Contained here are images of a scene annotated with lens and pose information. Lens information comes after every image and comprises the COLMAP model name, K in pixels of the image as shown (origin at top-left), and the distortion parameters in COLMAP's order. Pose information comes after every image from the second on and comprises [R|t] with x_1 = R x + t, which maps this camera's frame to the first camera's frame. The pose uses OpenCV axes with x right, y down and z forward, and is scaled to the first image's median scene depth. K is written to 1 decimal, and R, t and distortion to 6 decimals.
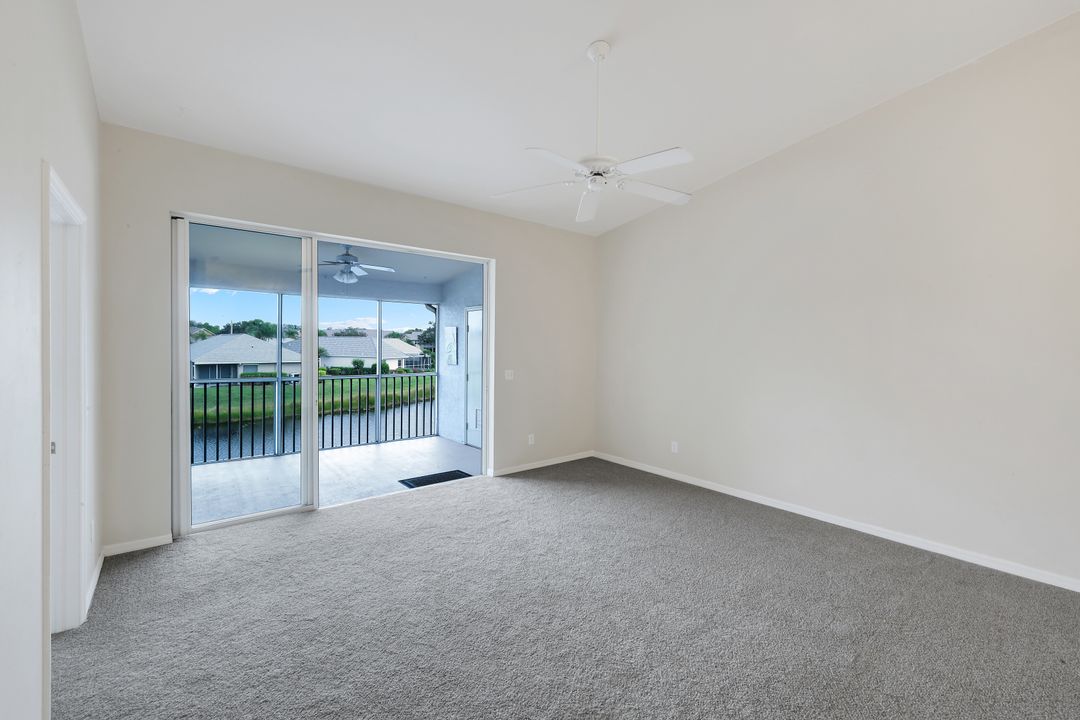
lens RADIAL K [[450.1, 0, 523.3], [0, 450.1, 363.3], [0, 0, 1]] dist [0.006721, 0.000309]
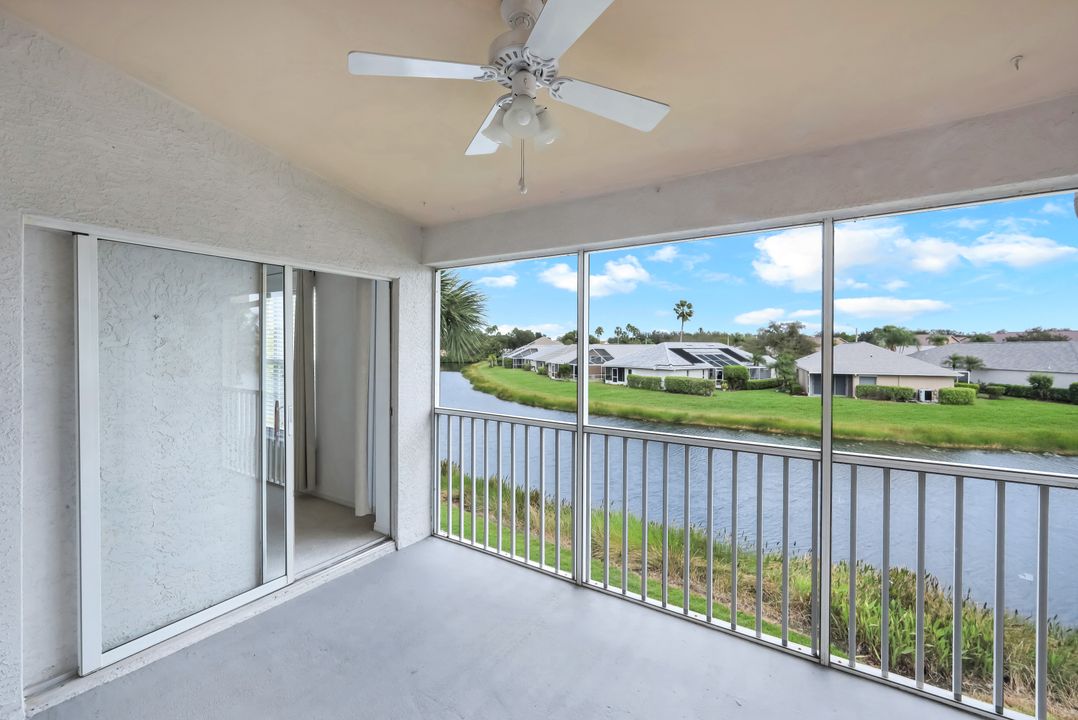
lens RADIAL K [[435.2, 0, 566.9], [0, 435.2, 359.4], [0, 0, 1]] dist [-0.000129, -0.000244]
pose [[0.361461, 0.010711, -0.932326, -0.154692], [-0.036256, 0.999339, -0.002575, -0.038590], [0.931682, 0.034733, 0.361610, 0.873242]]
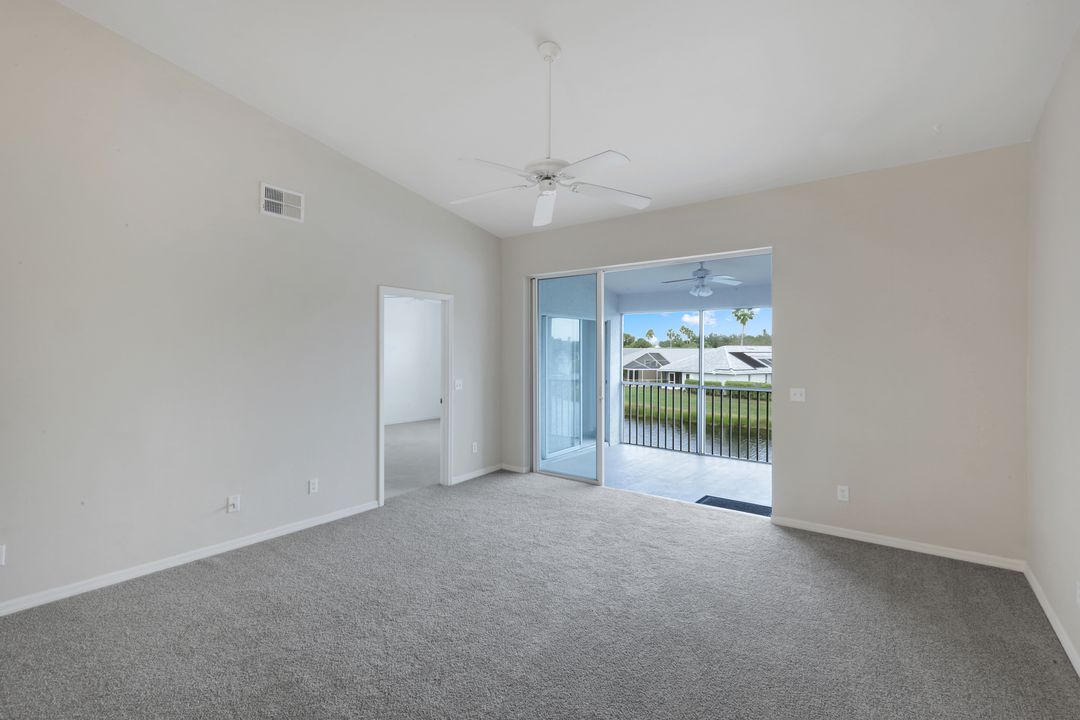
lens RADIAL K [[488.4, 0, 558.4], [0, 488.4, 363.8], [0, 0, 1]] dist [0.005693, 0.000760]
pose [[0.265532, 0.010172, -0.964048, 0.553696], [-0.039256, 0.999229, -0.000269, -0.007743], [0.963302, 0.037916, 0.265727, 0.346257]]
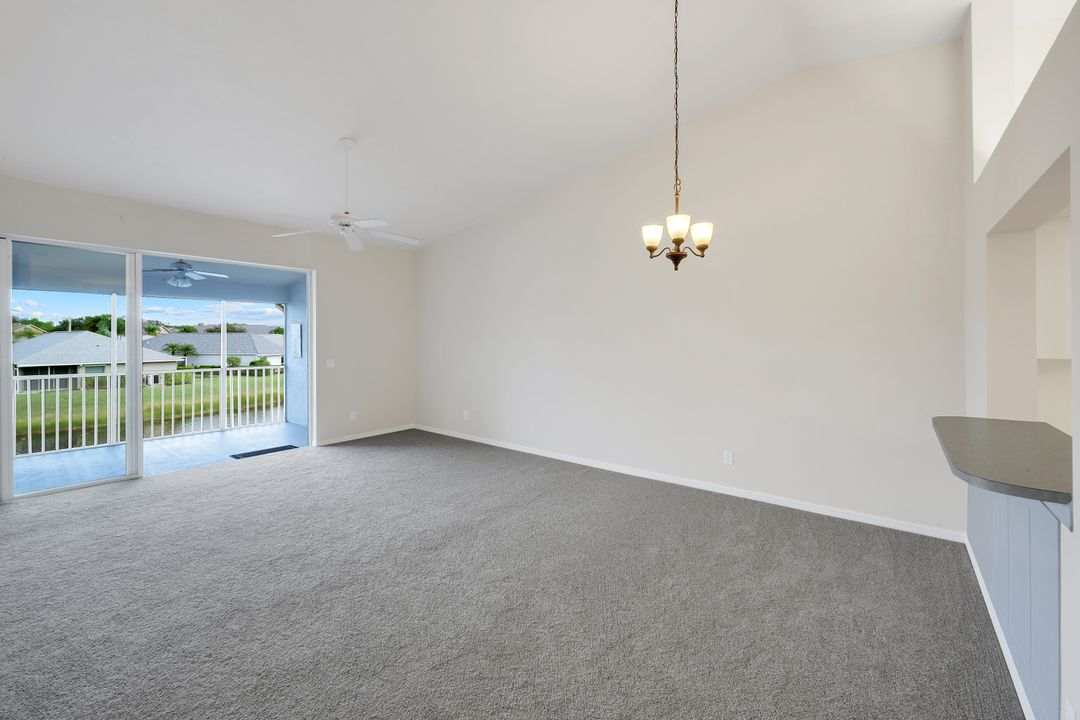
lens RADIAL K [[450.1, 0, 526.4], [0, 450.1, 343.9], [0, 0, 1]] dist [0.006721, 0.000309]
pose [[0.977107, -0.016712, 0.212090, 0.198462], [0.022805, 0.999394, -0.026313, 0.014854], [-0.211522, 0.030547, 0.976896, -0.273891]]
